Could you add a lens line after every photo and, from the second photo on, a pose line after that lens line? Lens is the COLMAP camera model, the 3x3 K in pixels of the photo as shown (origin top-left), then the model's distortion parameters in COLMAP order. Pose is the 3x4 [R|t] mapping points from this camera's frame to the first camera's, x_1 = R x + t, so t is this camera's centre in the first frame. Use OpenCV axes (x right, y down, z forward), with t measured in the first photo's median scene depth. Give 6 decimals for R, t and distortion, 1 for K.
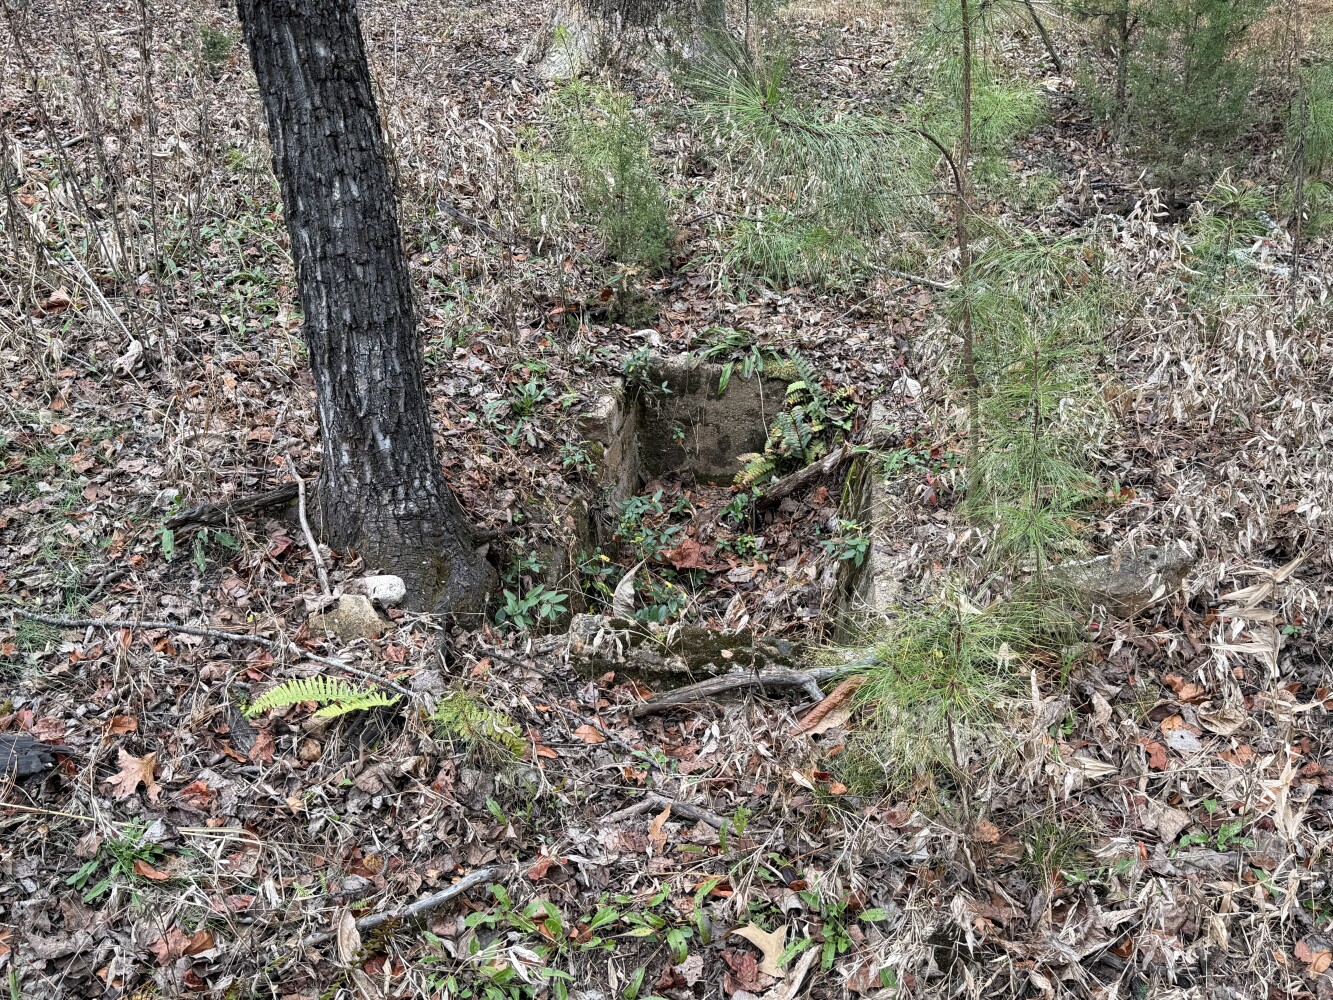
lens RADIAL K [[1295.5, 0, 666.5], [0, 1295.5, 500.0], [0, 0, 1]] dist [0.079769, -0.006030]
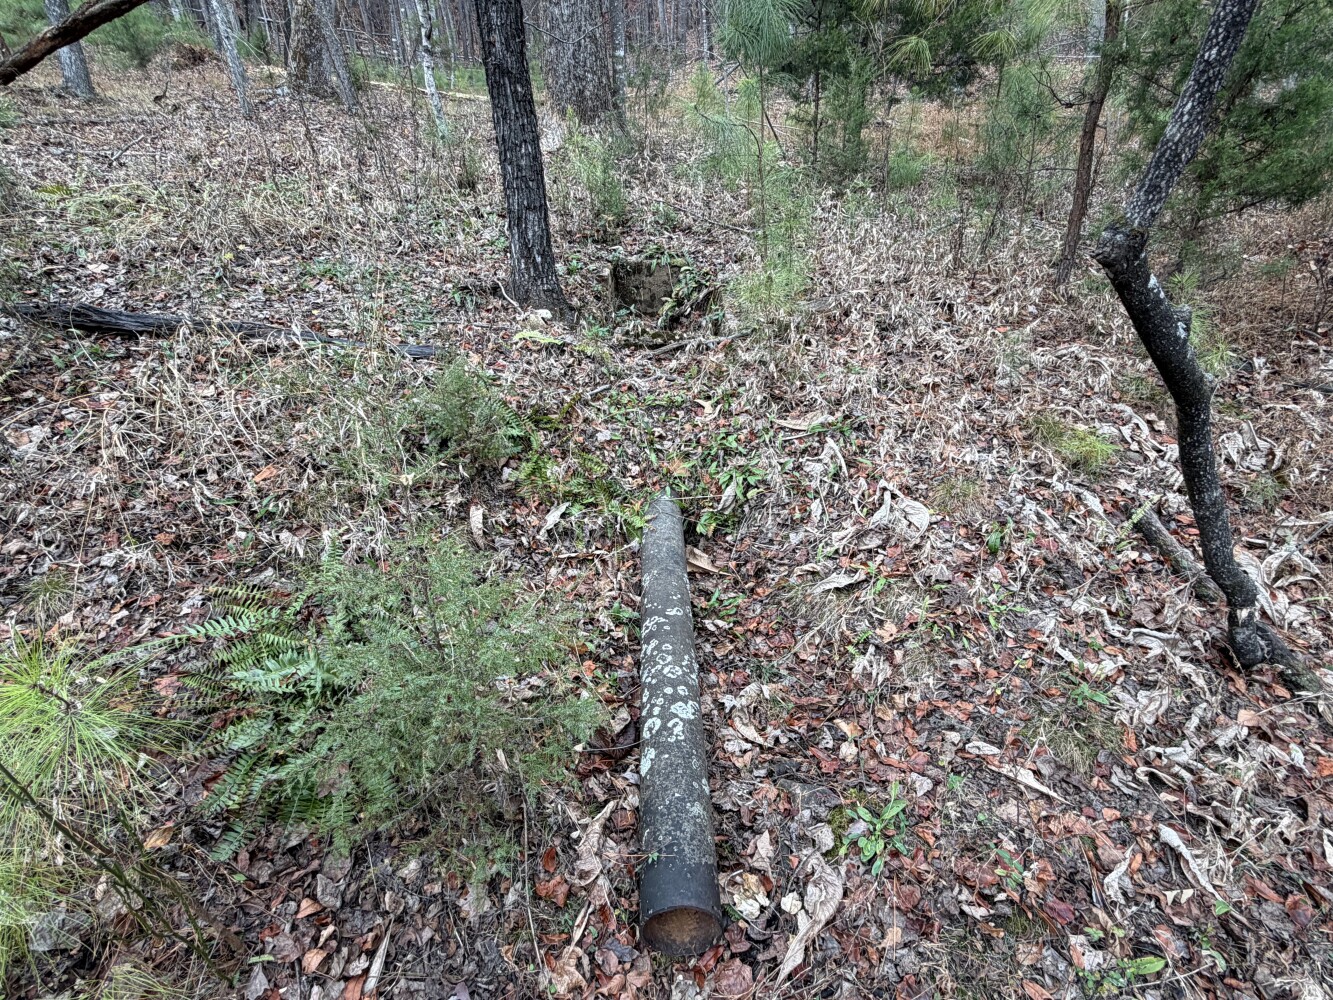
lens RADIAL K [[694.0, 0, 666.5], [0, 694.0, 500.0], [0, 0, 1]] dist [0.001388, -0.000073]
pose [[0.991684, -0.041860, 0.121698, -0.102672], [0.027061, 0.992307, 0.120806, 0.176013], [-0.125818, -0.116508, 0.985188, -0.275080]]
